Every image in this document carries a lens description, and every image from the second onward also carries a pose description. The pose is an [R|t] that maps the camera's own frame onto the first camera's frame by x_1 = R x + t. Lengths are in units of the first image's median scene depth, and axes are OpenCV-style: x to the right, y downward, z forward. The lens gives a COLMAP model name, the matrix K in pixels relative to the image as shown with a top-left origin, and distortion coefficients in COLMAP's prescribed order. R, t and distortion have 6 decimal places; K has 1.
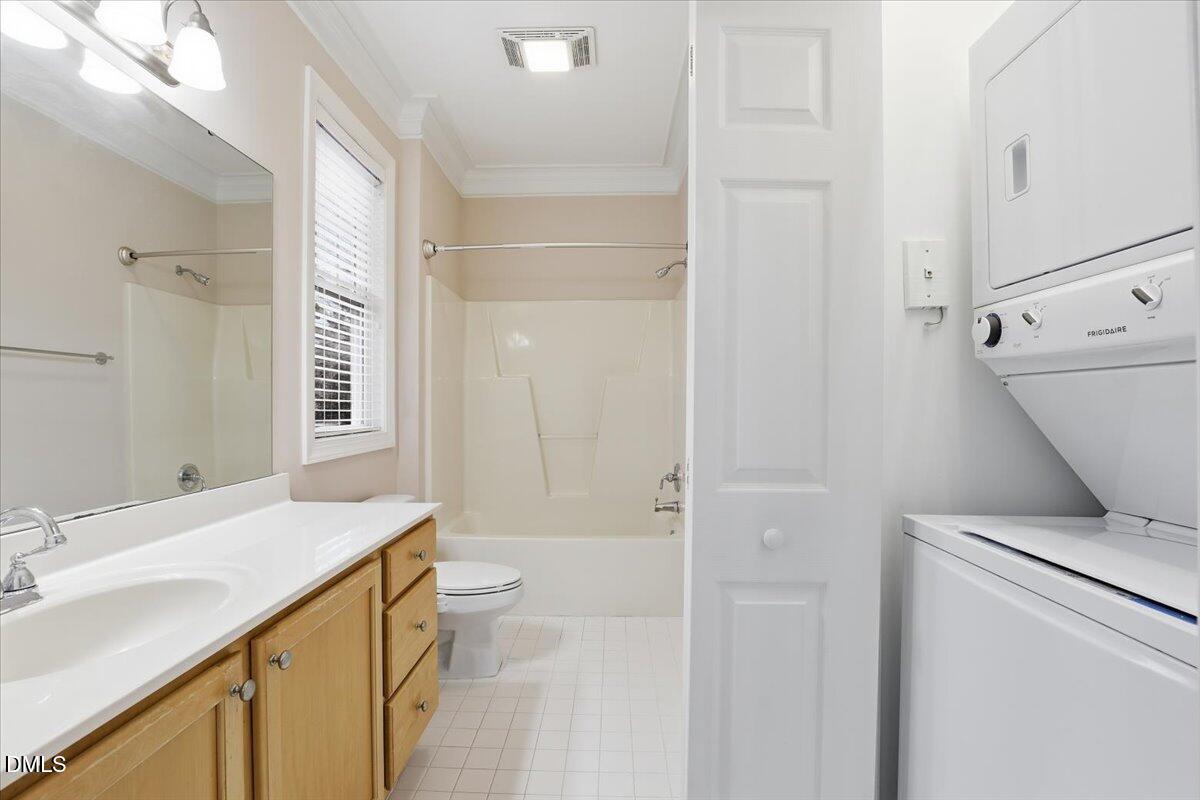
lens RADIAL K [[560.3, 0, 601.0], [0, 560.3, 398.2], [0, 0, 1]] dist [-0.031646, 0.004178]
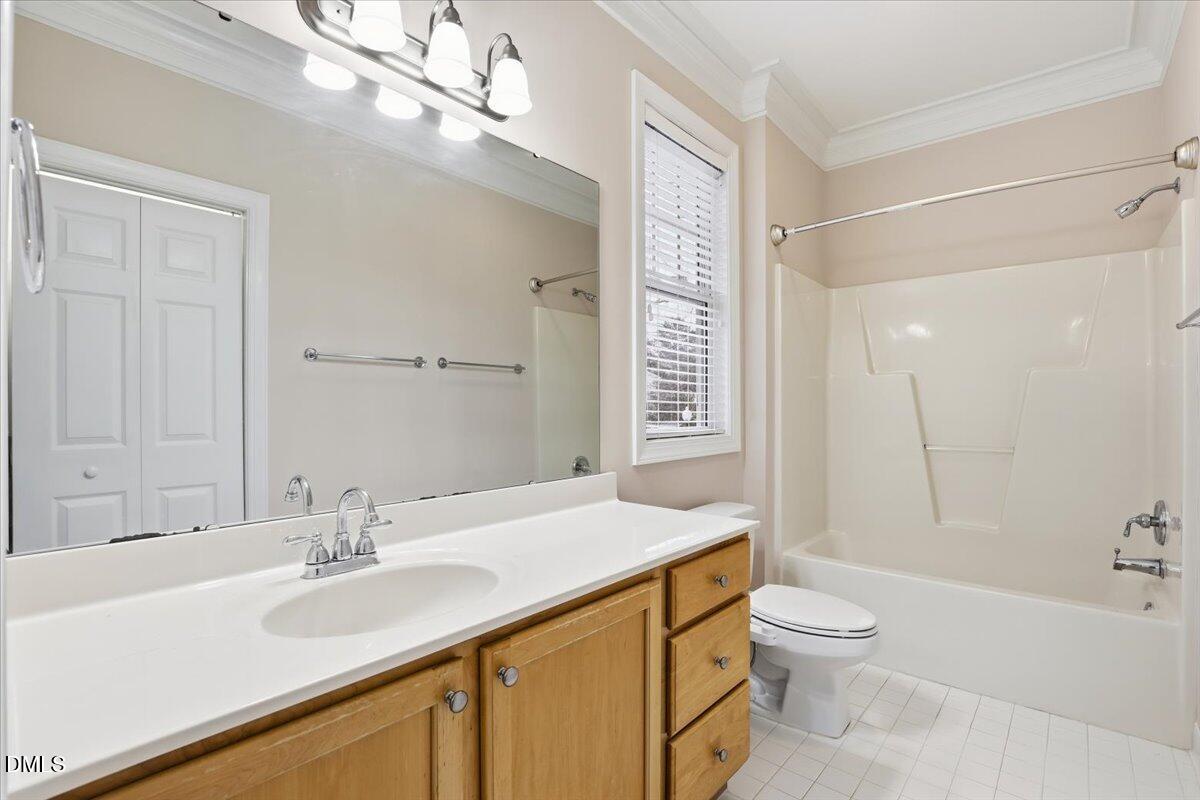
lens RADIAL K [[560.3, 0, 598.6], [0, 560.3, 402.8], [0, 0, 1]] dist [-0.031646, 0.004178]
pose [[0.766031, 0.001006, -0.642803, 0.061538], [0.001217, 0.999995, 0.003016, 0.002359], [0.642803, -0.003093, 0.766025, 0.152354]]
